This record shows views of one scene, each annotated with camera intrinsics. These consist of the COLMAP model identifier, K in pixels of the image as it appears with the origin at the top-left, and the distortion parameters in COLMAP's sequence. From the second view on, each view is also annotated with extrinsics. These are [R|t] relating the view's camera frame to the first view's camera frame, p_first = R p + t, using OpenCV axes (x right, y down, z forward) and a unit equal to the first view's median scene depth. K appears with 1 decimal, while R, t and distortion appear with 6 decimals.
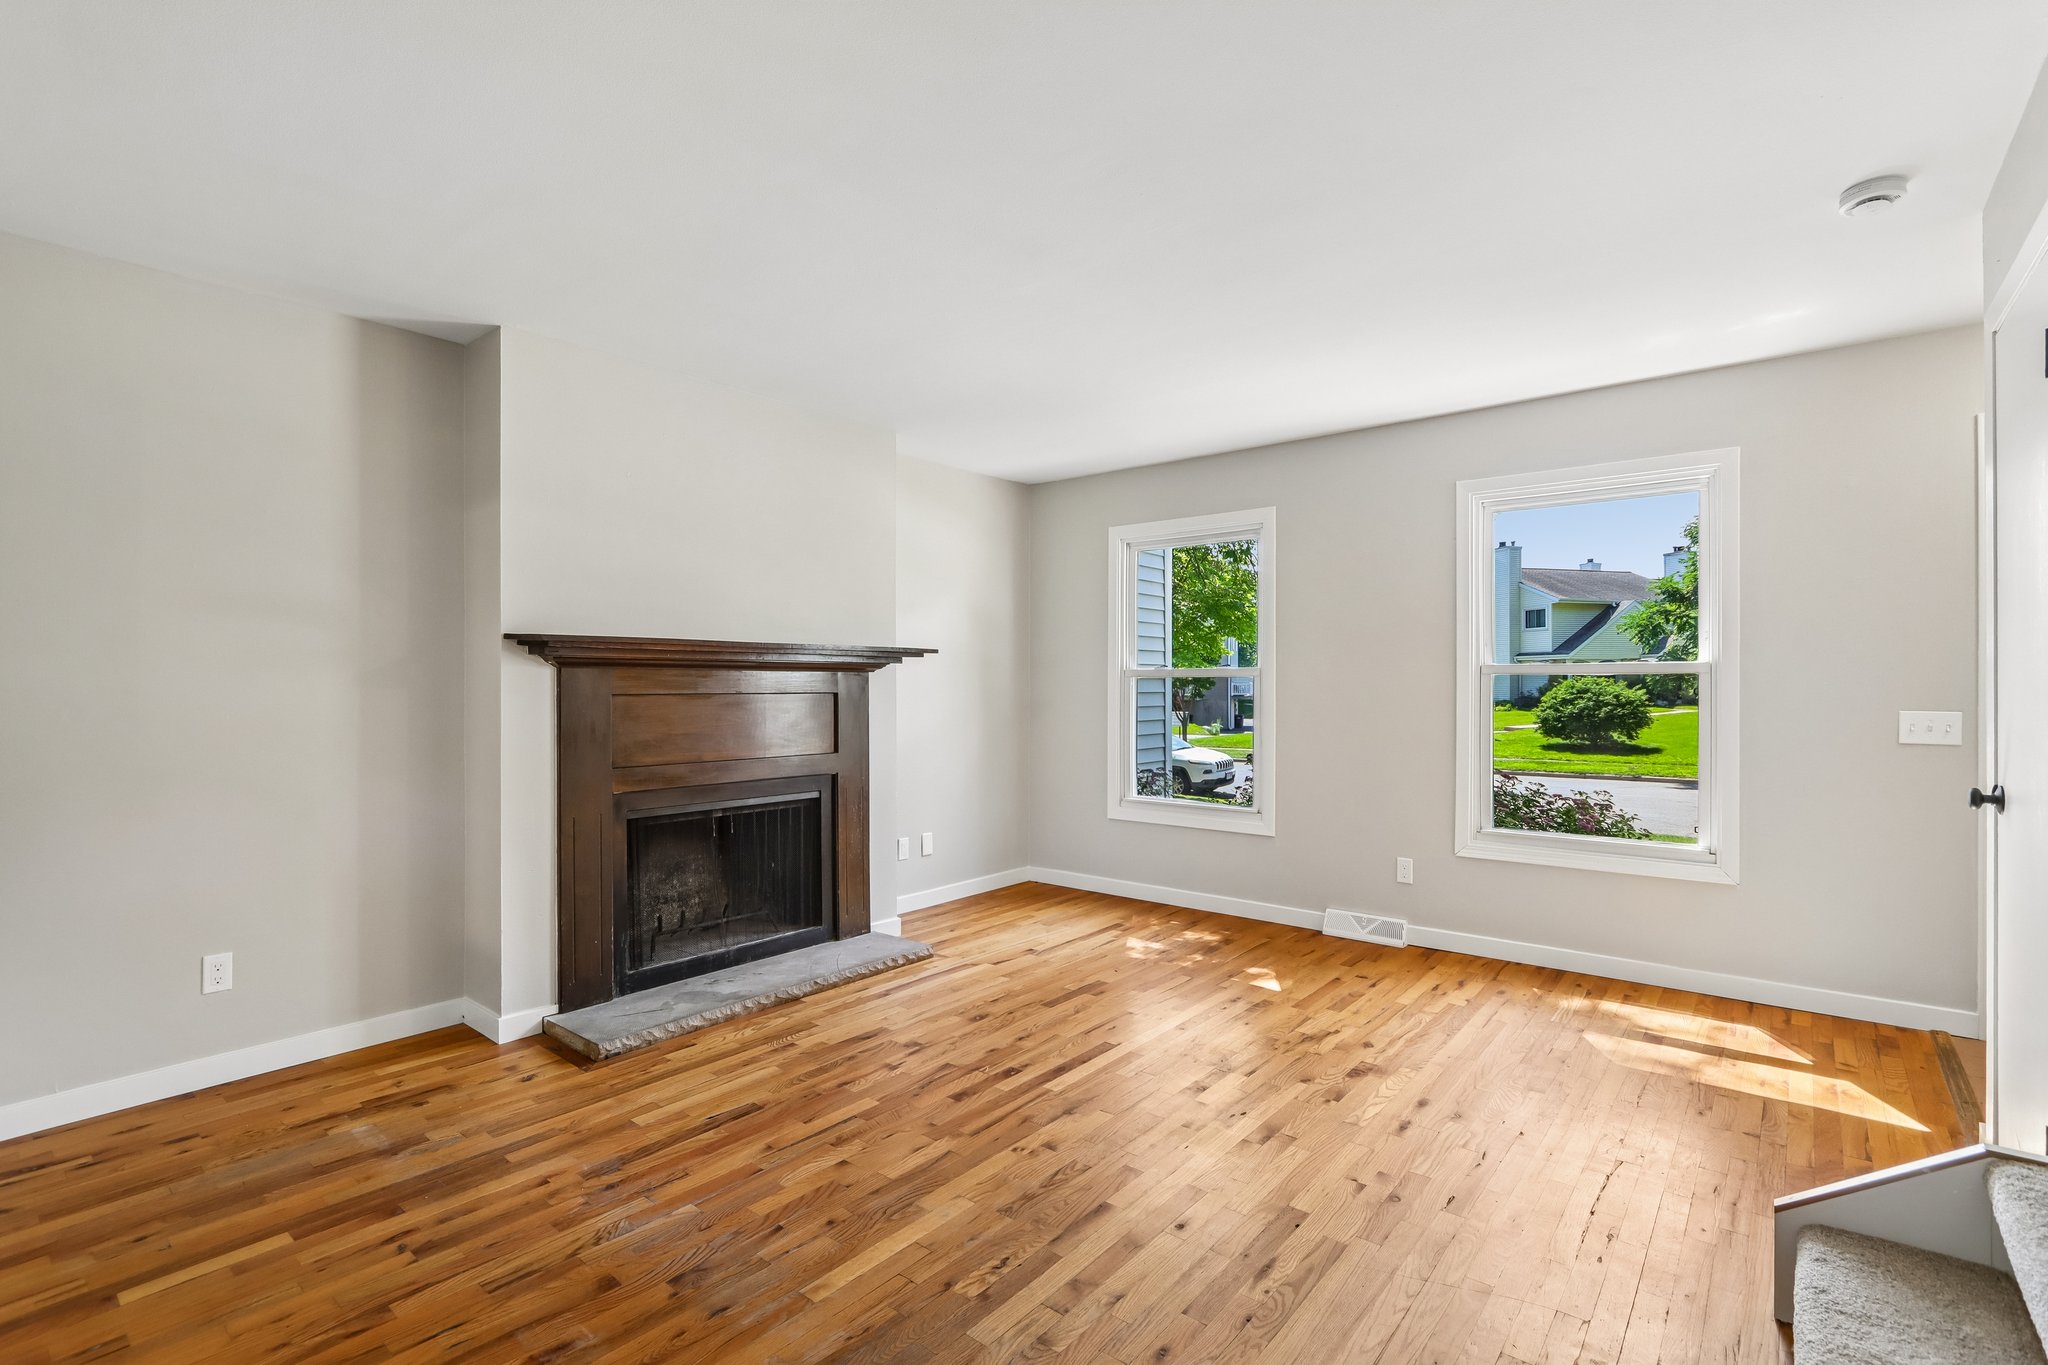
lens RADIAL K [[981.7, 0, 1027.6], [0, 981.7, 683.6], [0, 0, 1]] dist [0.017328, 0.000506]
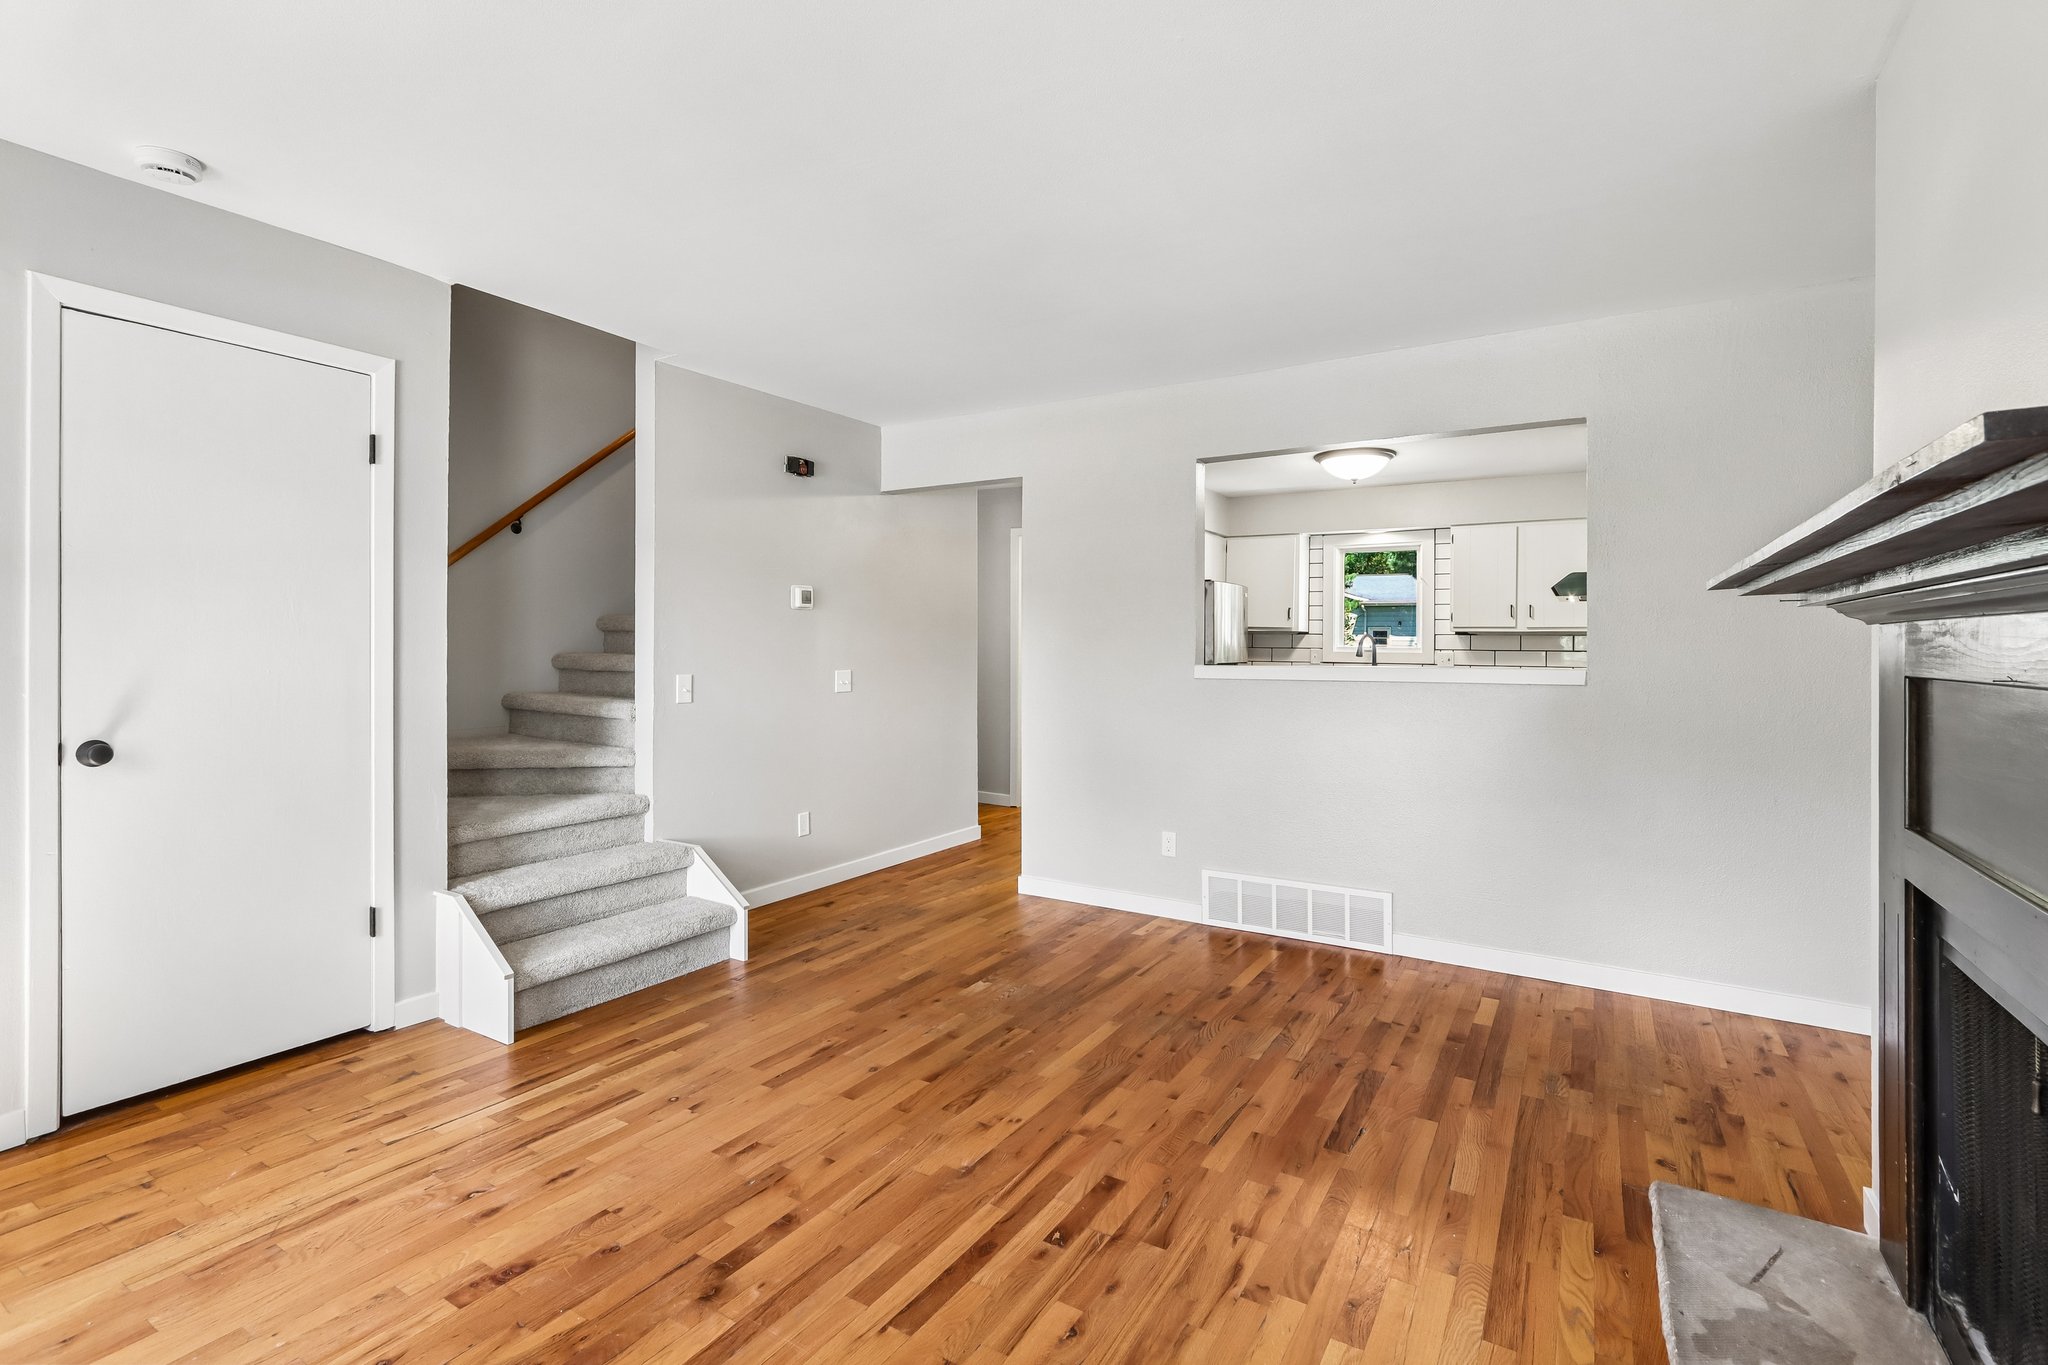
lens RADIAL K [[981.7, 0, 1051.4], [0, 981.7, 629.9], [0, 0, 1]] dist [0.017328, 0.000506]
pose [[-0.985453, -0.015959, -0.169195, 0.128012], [-0.014169, 0.999830, -0.011781, -0.007179], [0.169354, -0.009212, -0.985512, 1.954908]]
